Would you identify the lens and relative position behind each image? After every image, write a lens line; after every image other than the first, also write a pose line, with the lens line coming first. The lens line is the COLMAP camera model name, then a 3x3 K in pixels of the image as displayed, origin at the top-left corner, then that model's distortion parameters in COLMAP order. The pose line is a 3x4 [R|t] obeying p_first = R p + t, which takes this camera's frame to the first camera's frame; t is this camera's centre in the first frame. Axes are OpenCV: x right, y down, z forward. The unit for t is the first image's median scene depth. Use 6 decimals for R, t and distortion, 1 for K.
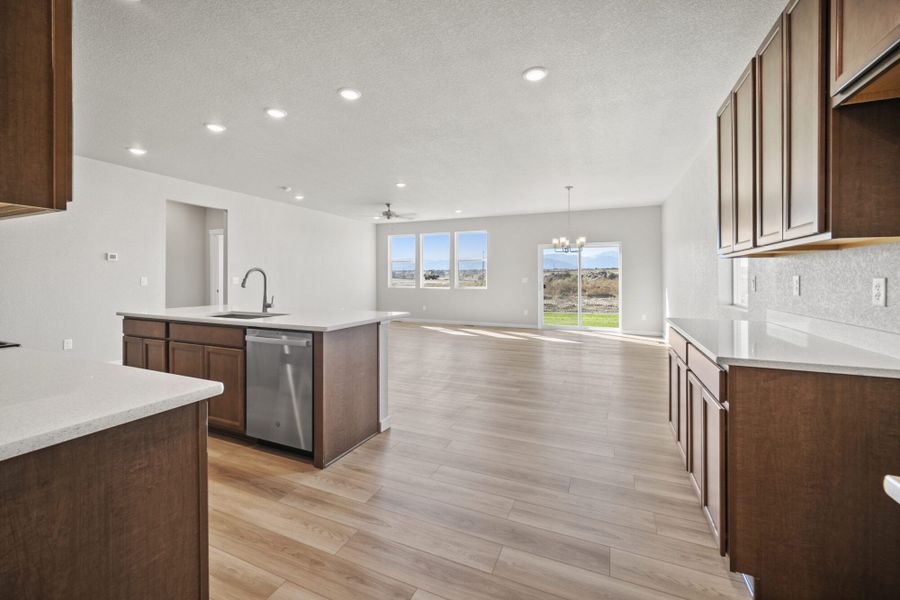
lens RADIAL K [[360.5, 0, 455.1], [0, 360.5, 276.8], [0, 0, 1]] dist [-0.002106, -0.000351]
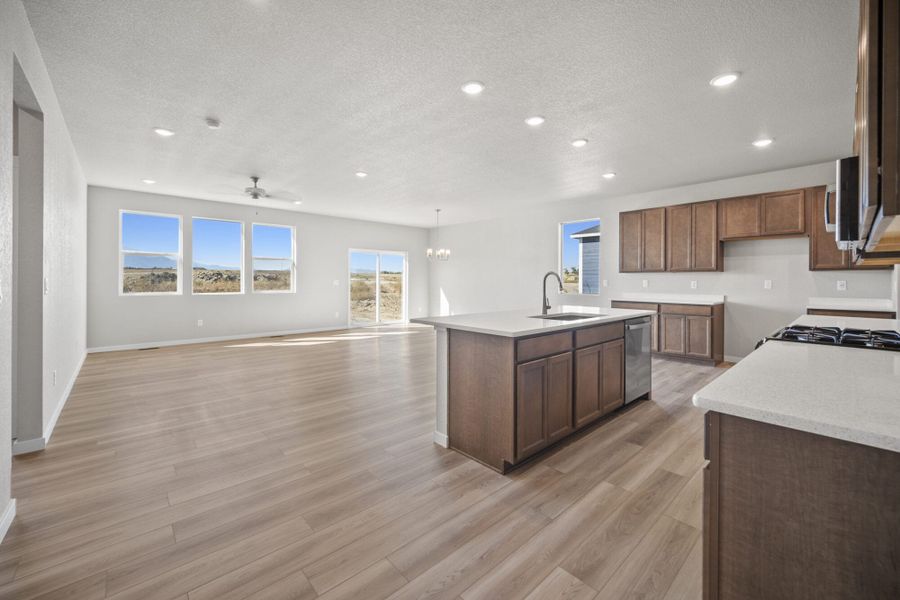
lens RADIAL K [[360.5, 0, 436.8], [0, 360.5, 280.0], [0, 0, 1]] dist [-0.002106, -0.000351]
pose [[0.431372, 0.000067, 0.902174, -0.663772], [-0.002818, 0.999995, 0.001273, 0.000081], [-0.902170, -0.003092, 0.431370, 0.346821]]
